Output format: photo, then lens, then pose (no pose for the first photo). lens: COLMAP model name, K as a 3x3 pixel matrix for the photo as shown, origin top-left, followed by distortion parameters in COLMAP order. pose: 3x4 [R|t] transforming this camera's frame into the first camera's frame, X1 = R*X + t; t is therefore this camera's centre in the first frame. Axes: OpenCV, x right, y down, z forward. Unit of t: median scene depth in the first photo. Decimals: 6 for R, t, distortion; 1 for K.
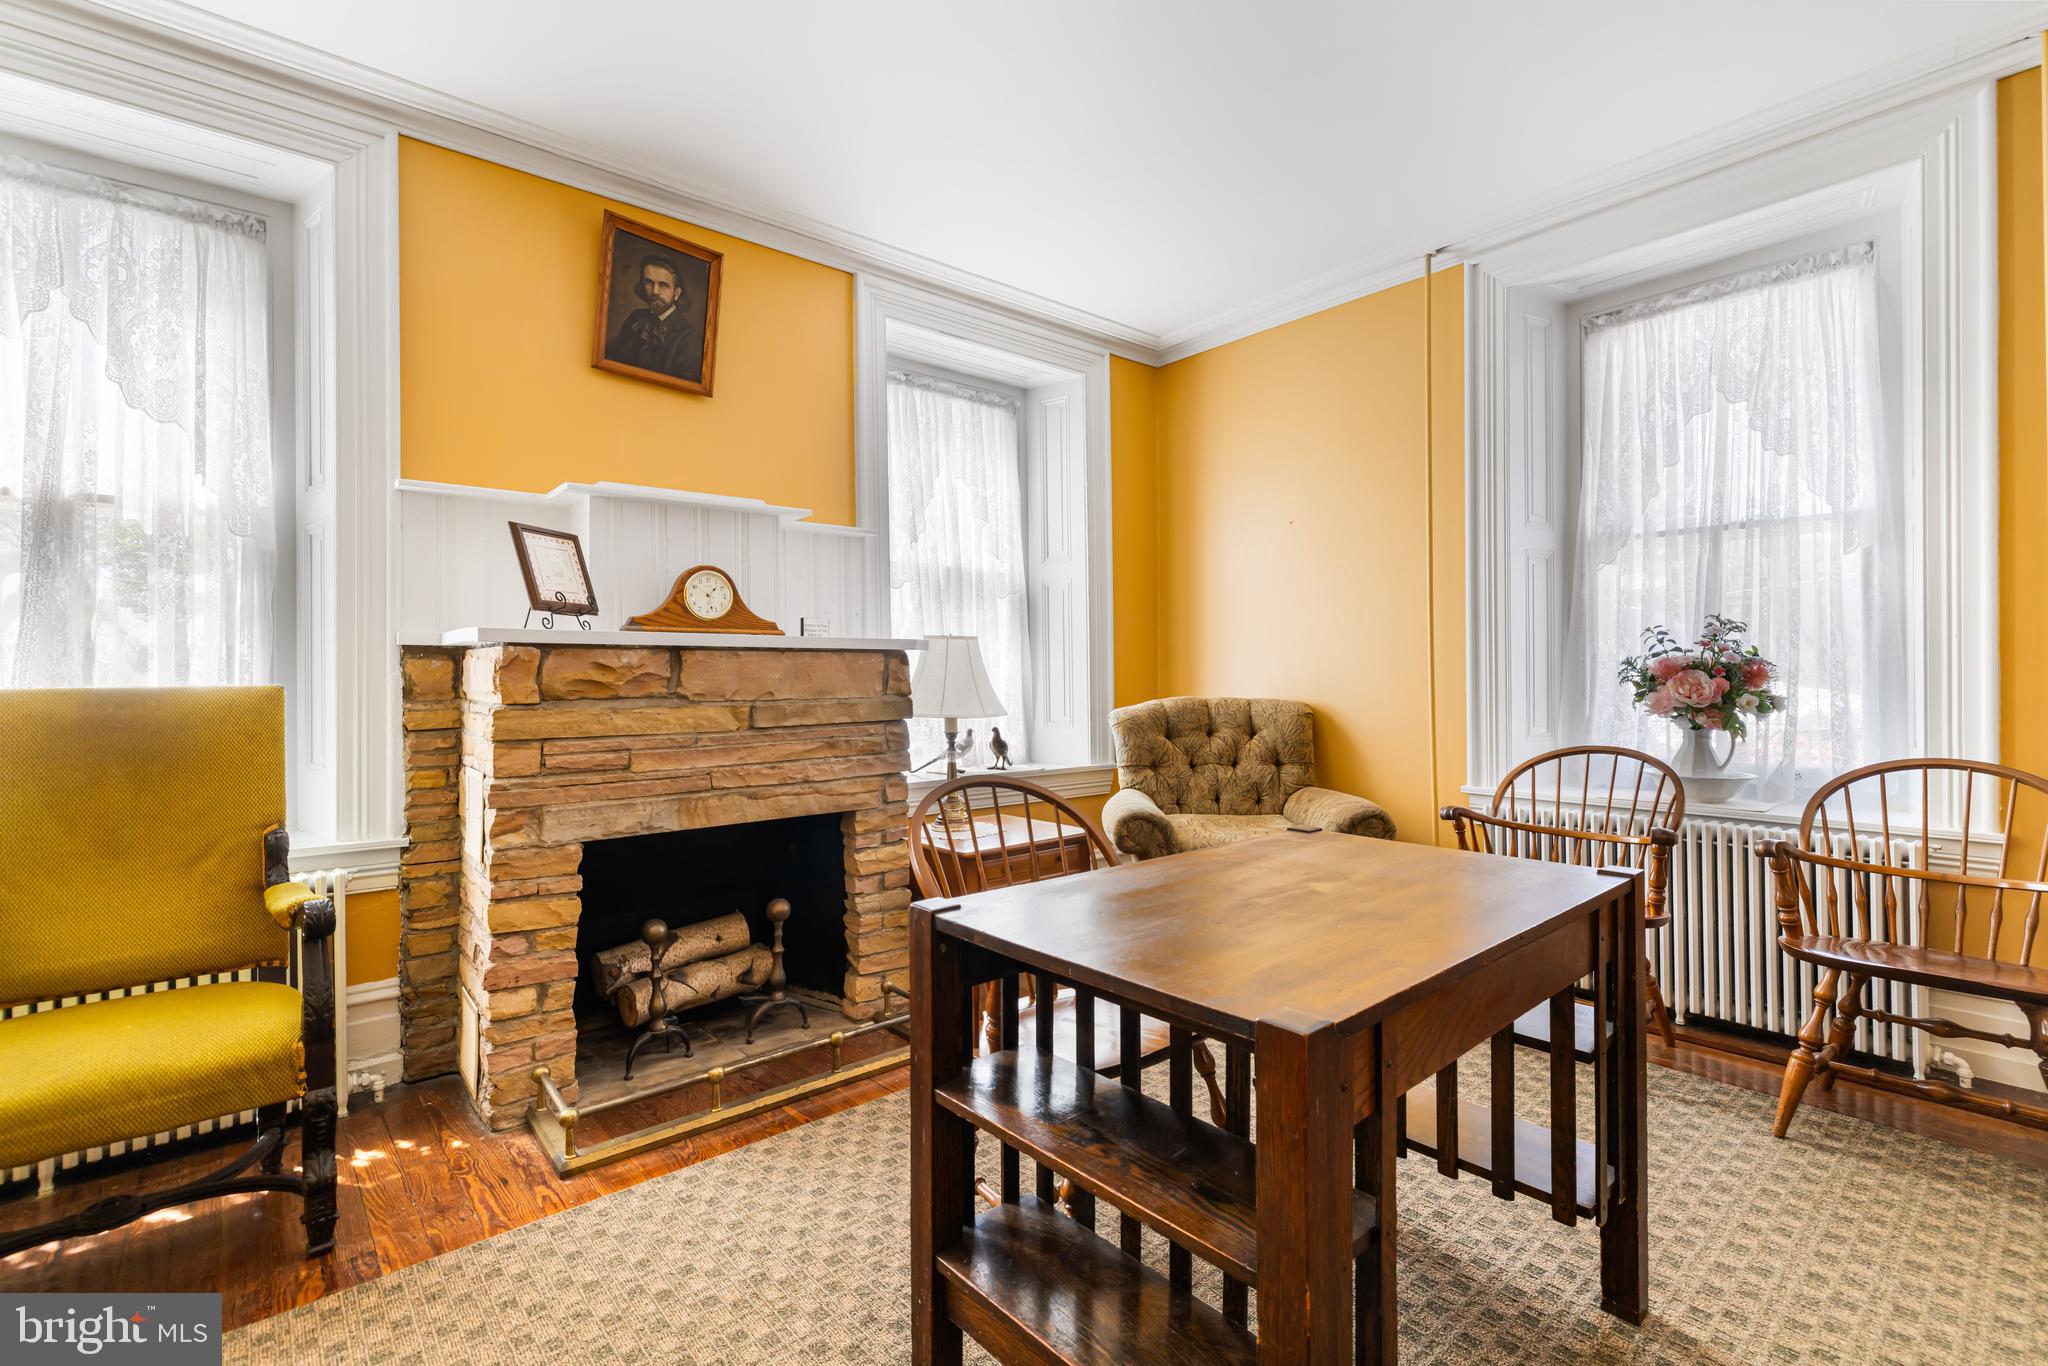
lens RADIAL K [[921.6, 0, 1009.2], [0, 921.6, 670.5], [0, 0, 1]] dist [-0.000541, -0.001189]
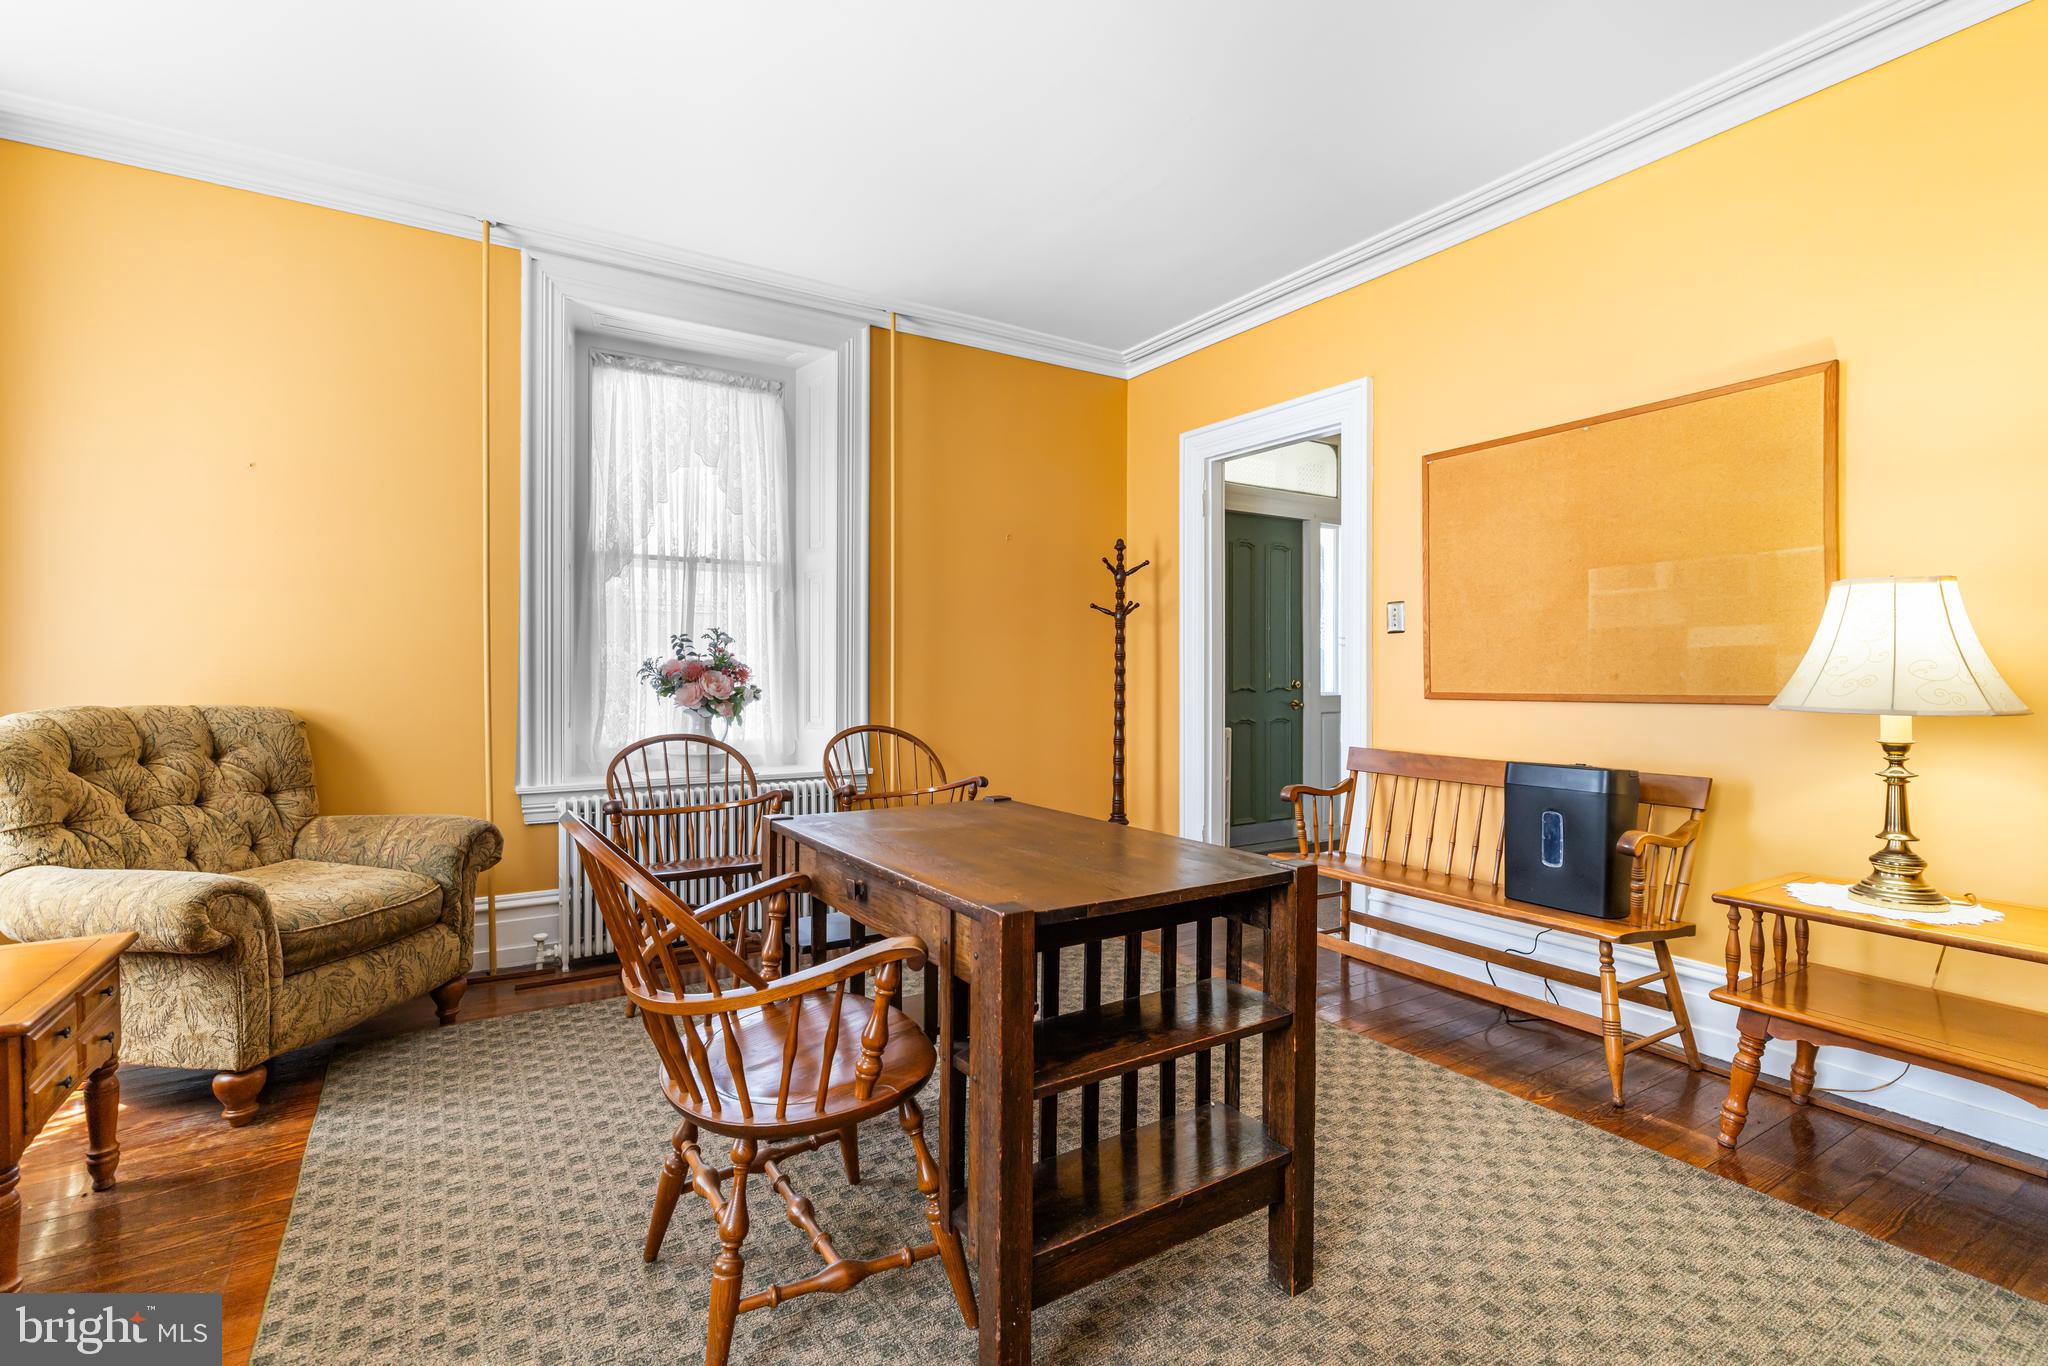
lens RADIAL K [[921.6, 0, 1010.4], [0, 921.6, 694.7], [0, 0, 1]] dist [-0.000541, -0.001189]
pose [[0.138308, -0.022110, 0.990142, -0.465140], [-0.011250, 0.999651, 0.023894, -0.002351], [-0.990325, -0.014444, 0.138011, 0.395567]]
